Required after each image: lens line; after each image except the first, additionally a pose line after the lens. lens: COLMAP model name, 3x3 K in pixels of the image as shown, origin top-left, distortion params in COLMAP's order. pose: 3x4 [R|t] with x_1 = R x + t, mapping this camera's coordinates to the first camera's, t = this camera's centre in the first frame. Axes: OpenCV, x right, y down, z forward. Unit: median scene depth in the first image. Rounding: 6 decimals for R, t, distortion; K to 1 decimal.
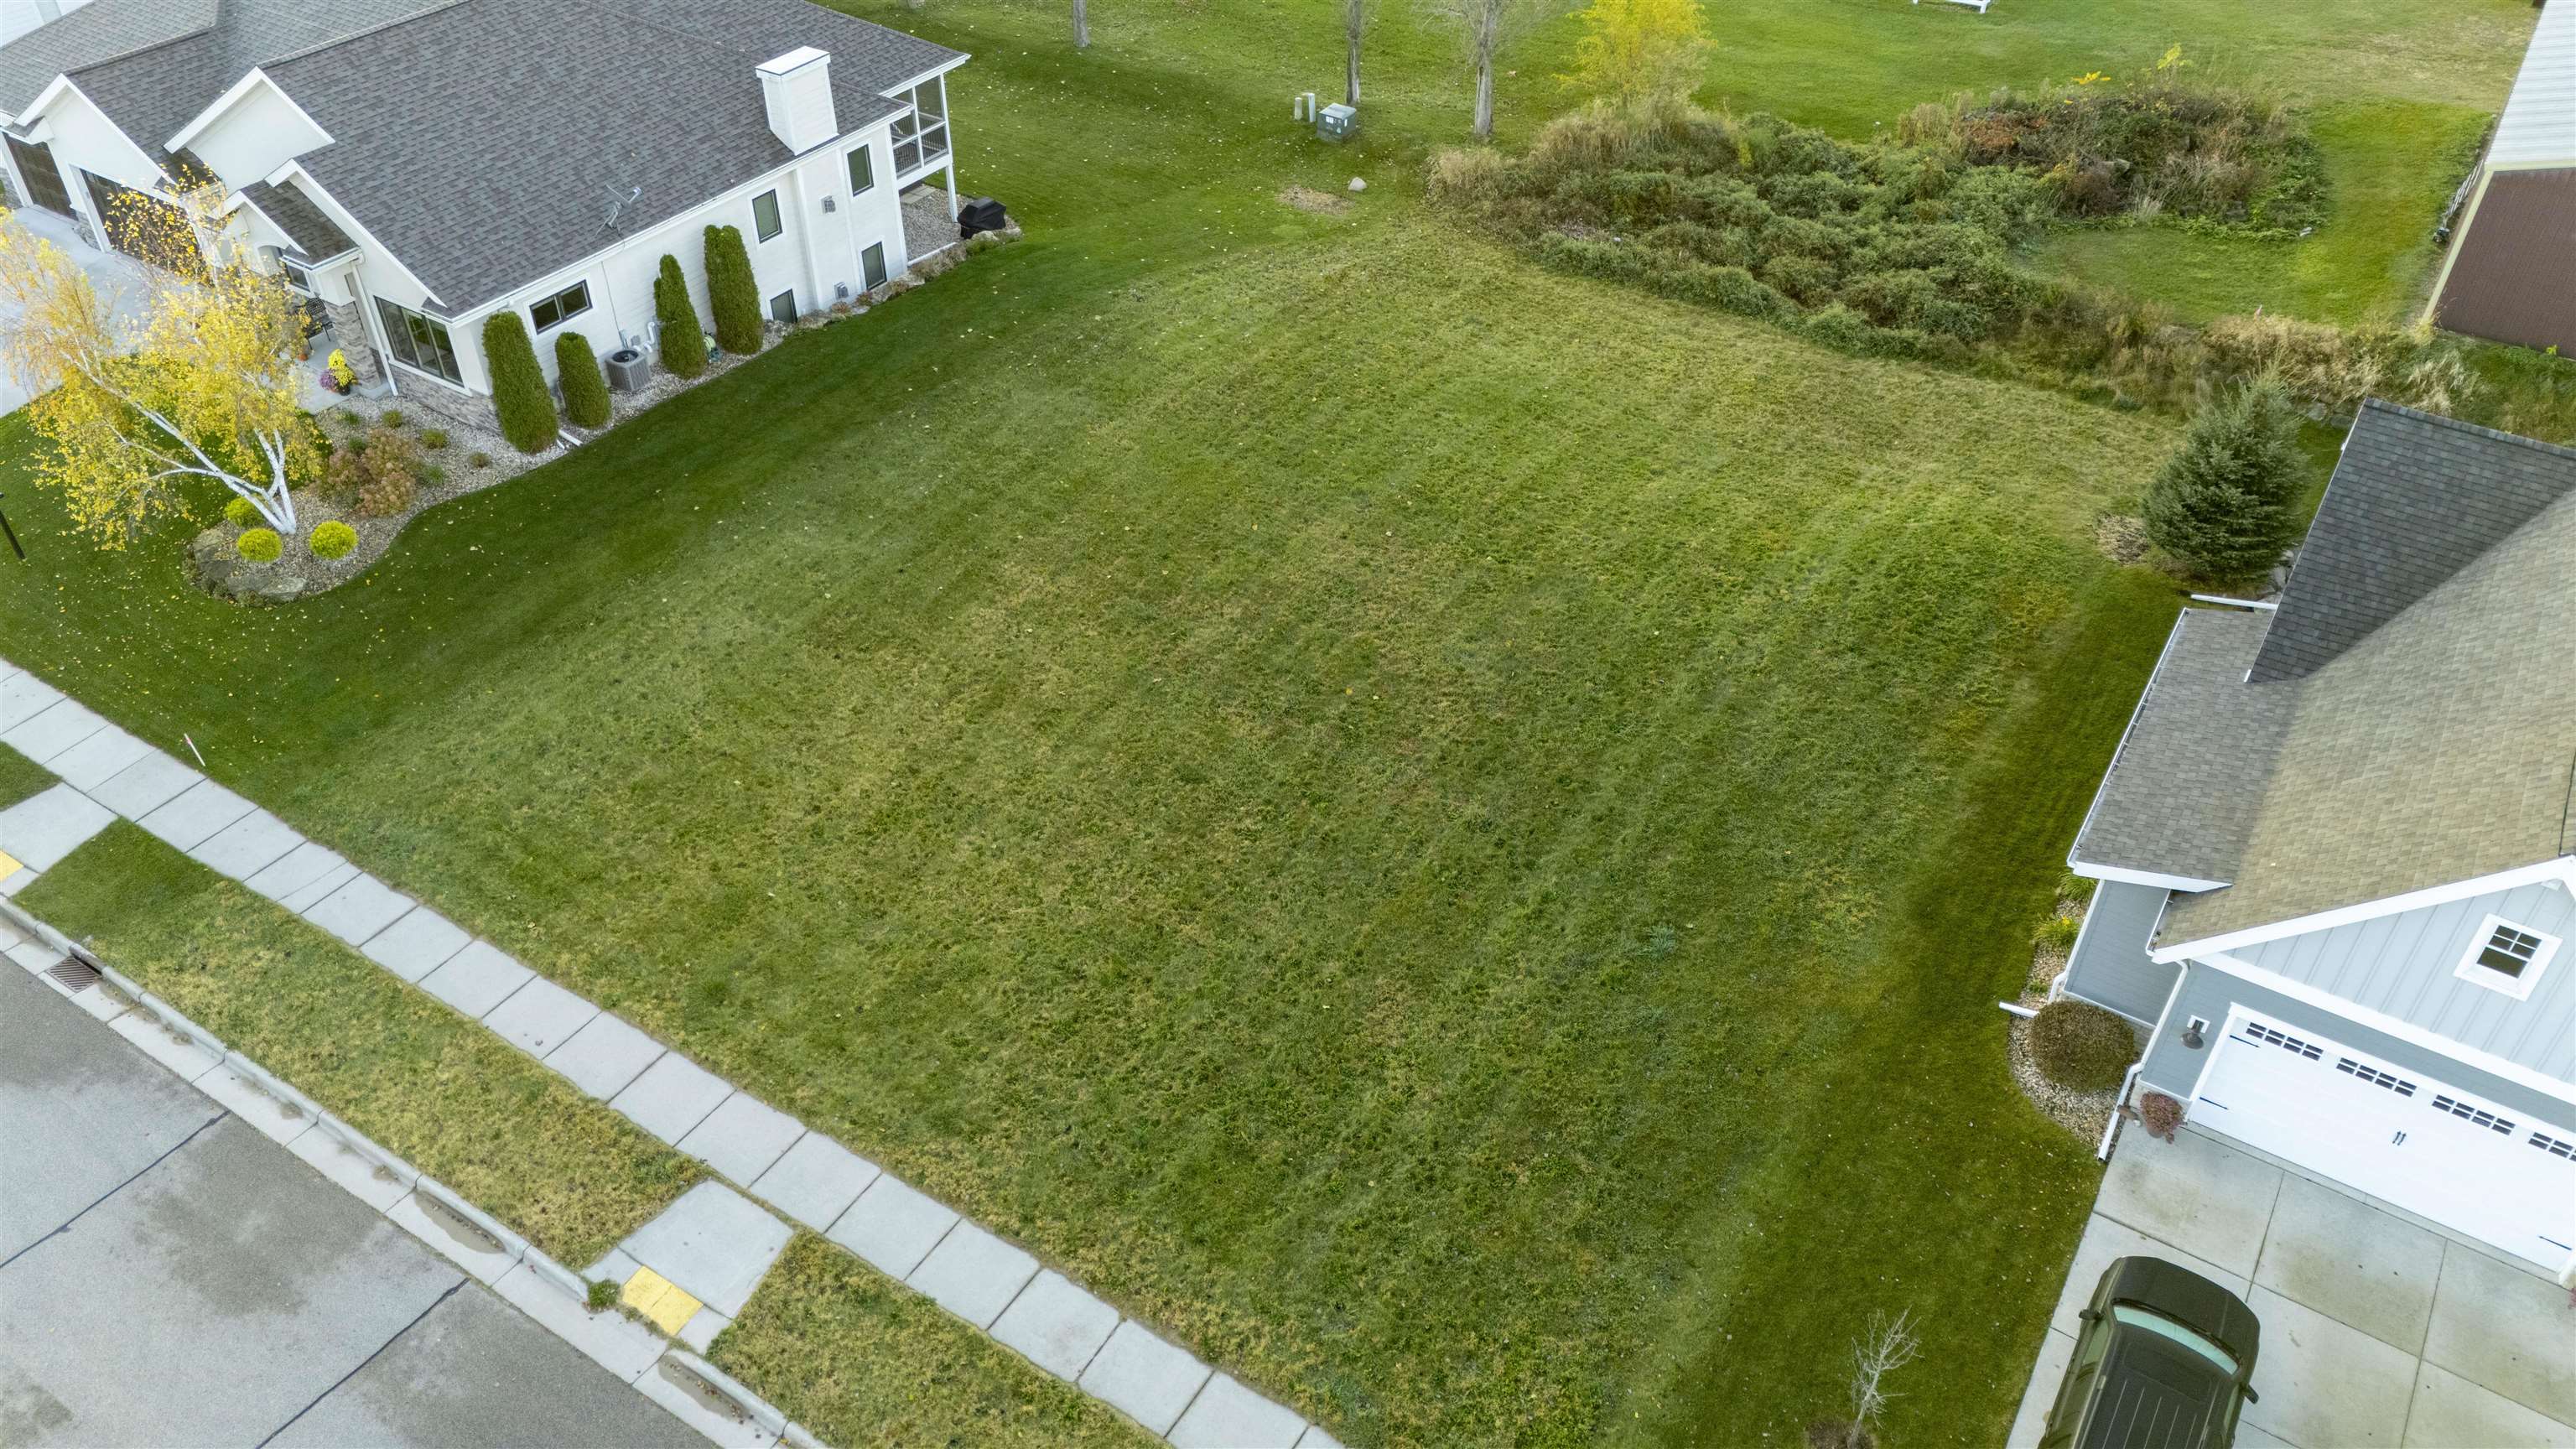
lens RADIAL K [[1885.5, 0, 1288.0], [0, 1885.5, 724.5], [0, 0, 1]] dist [0.080886, -0.076395]
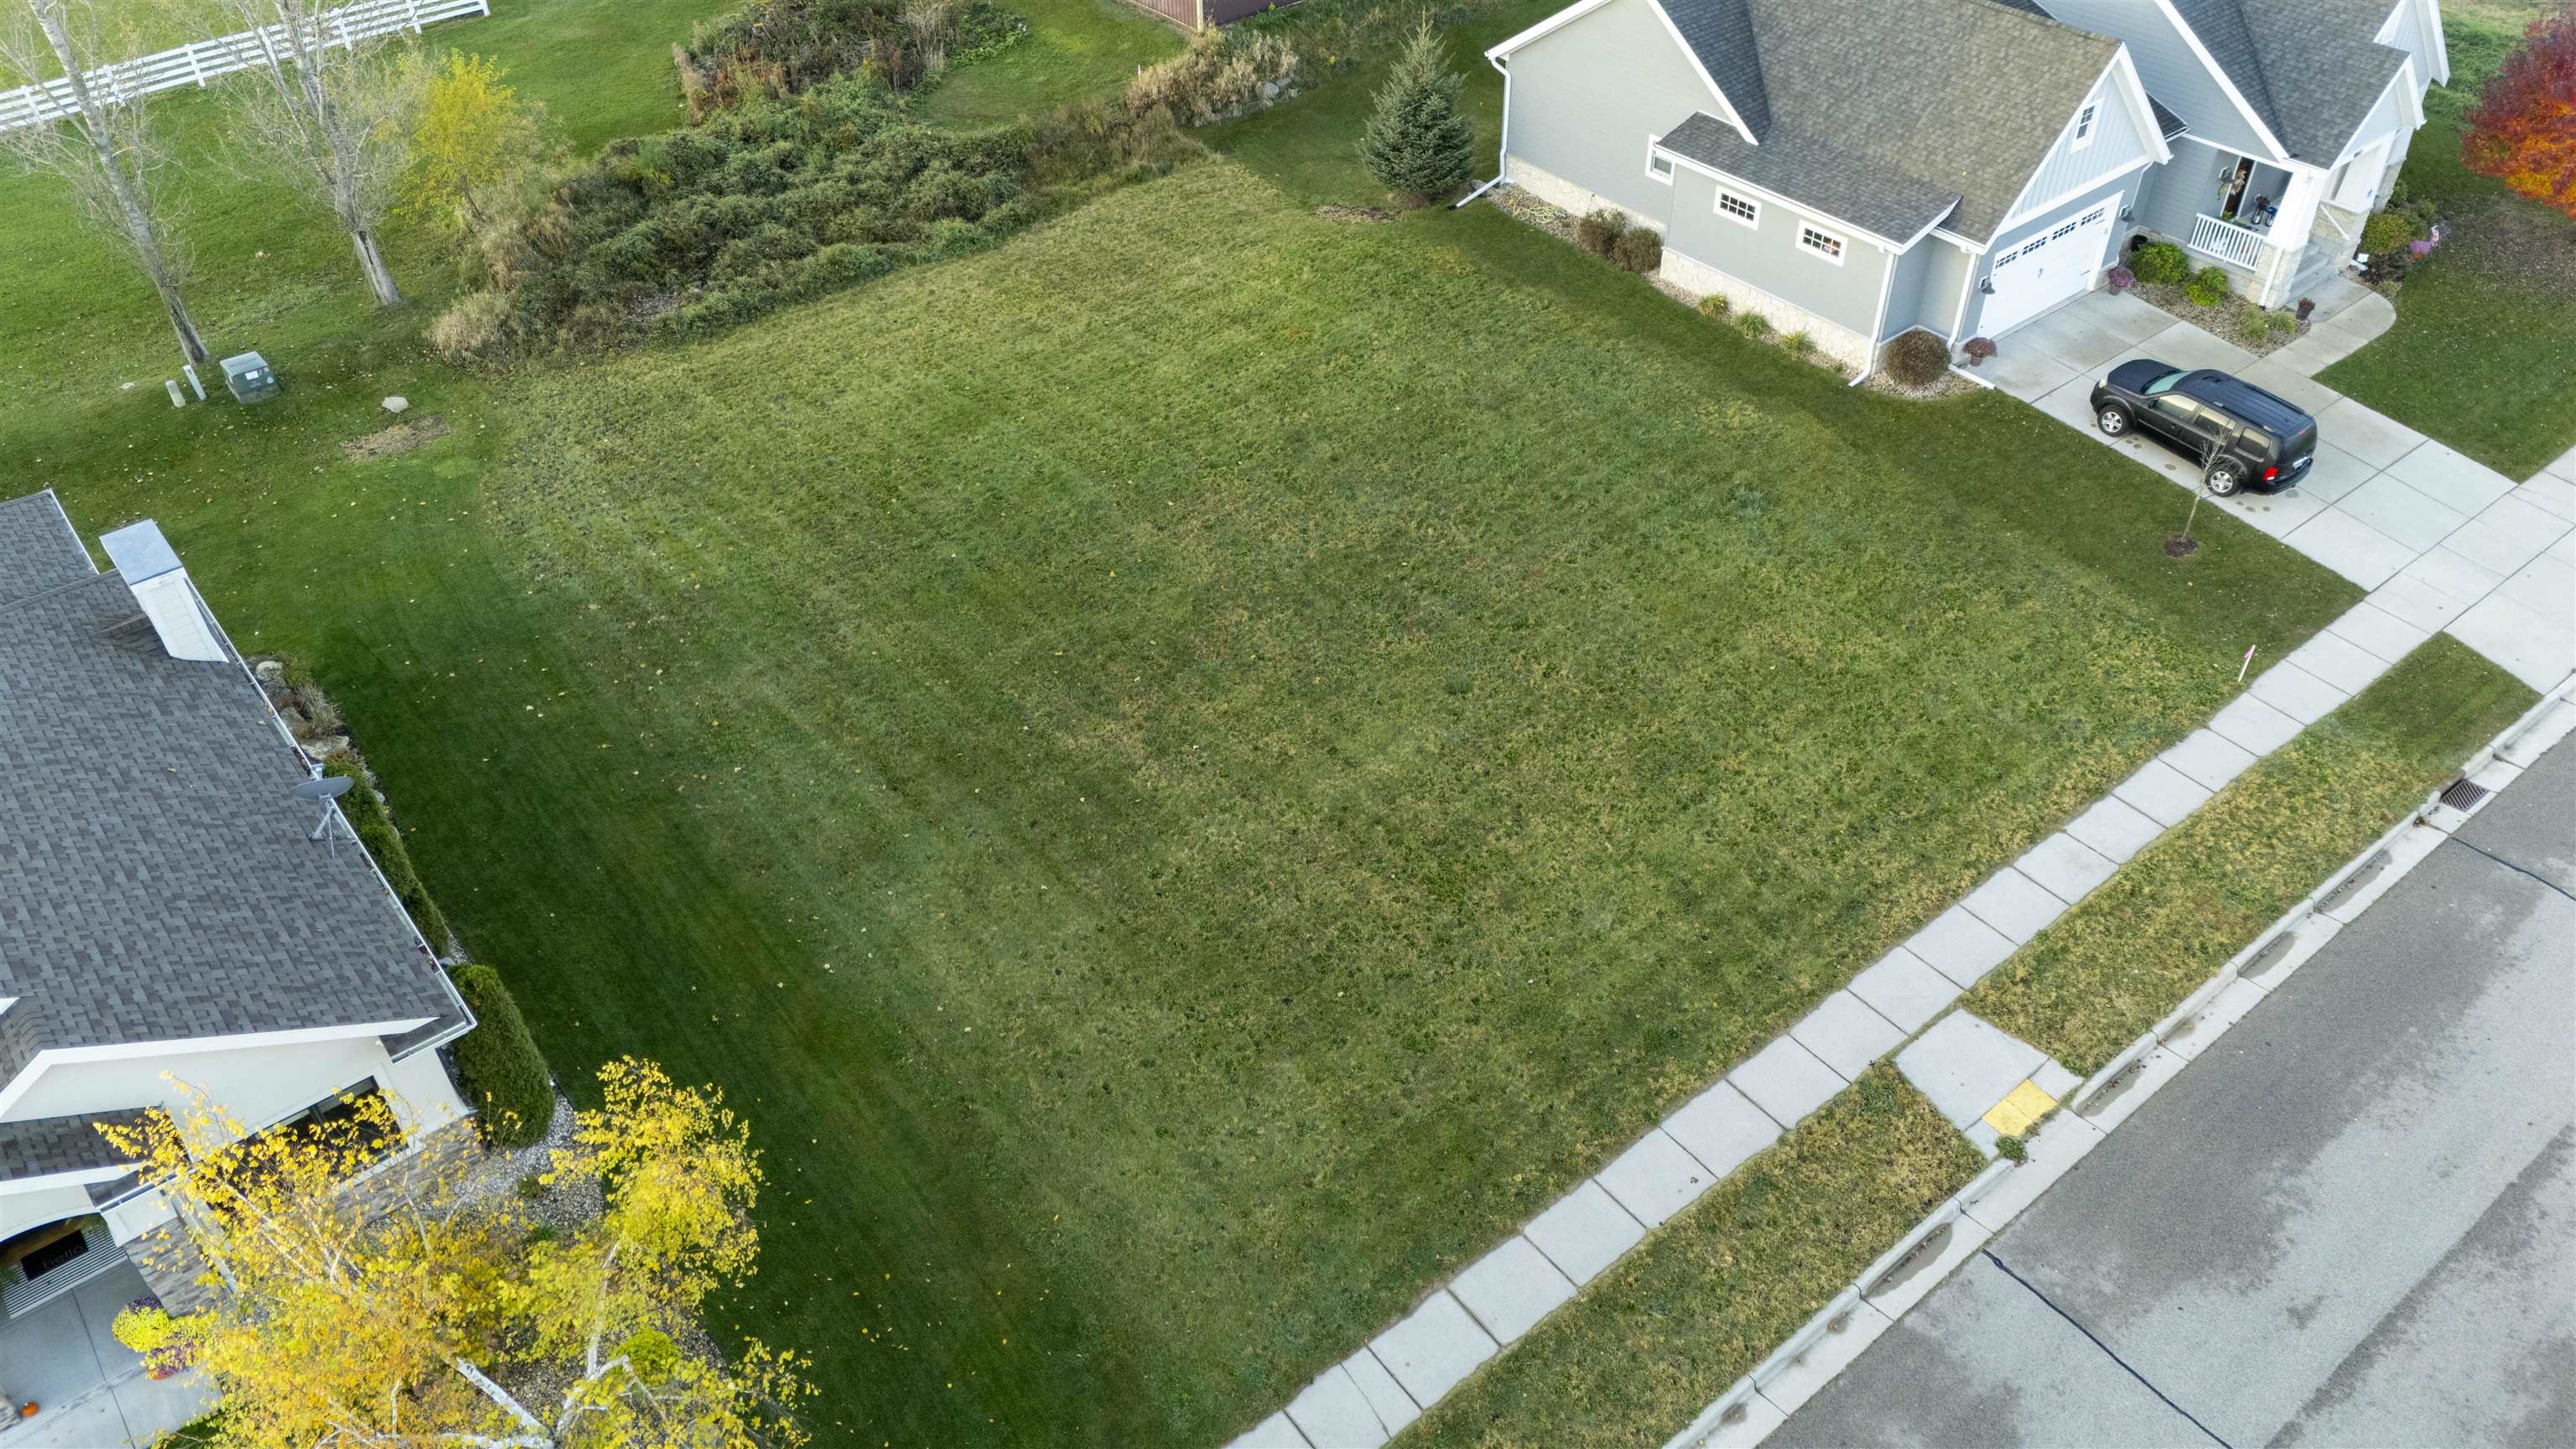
lens RADIAL K [[1885.5, 0, 1288.0], [0, 1885.5, 724.5], [0, 0, 1]] dist [0.080886, -0.076395]
pose [[0.318332, -0.621423, 0.715890, -0.924235], [0.613449, 0.710777, 0.344205, -0.413956], [-0.722735, 0.329591, 0.607474, 0.460313]]
